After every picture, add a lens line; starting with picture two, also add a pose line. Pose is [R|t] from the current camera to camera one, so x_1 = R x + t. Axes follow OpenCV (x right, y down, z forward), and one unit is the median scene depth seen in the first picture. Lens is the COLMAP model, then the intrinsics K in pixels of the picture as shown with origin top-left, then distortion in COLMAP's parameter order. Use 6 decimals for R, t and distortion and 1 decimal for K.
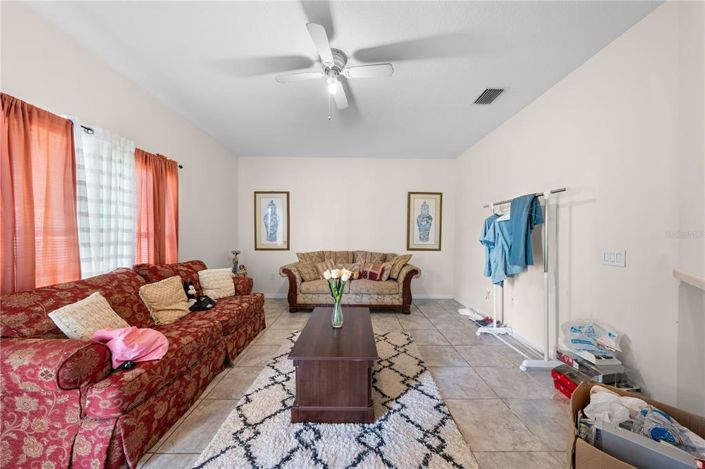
lens RADIAL K [[238.2, 0, 350.2], [0, 238.2, 240.5], [0, 0, 1]] dist [-0.002844, 0.000658]
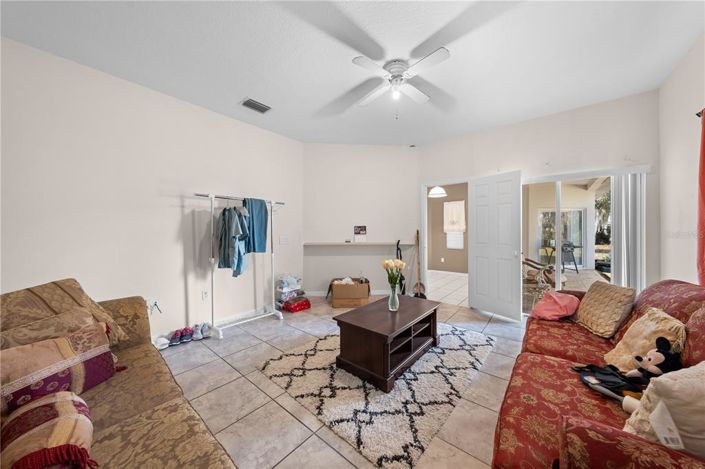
lens RADIAL K [[238.2, 0, 352.4], [0, 238.2, 233.8], [0, 0, 1]] dist [-0.002844, 0.000658]
pose [[-0.767645, -0.008919, 0.640813, -0.562697], [0.005975, 0.999760, 0.021074, -0.028953], [-0.640848, 0.020006, -0.767407, 1.781992]]
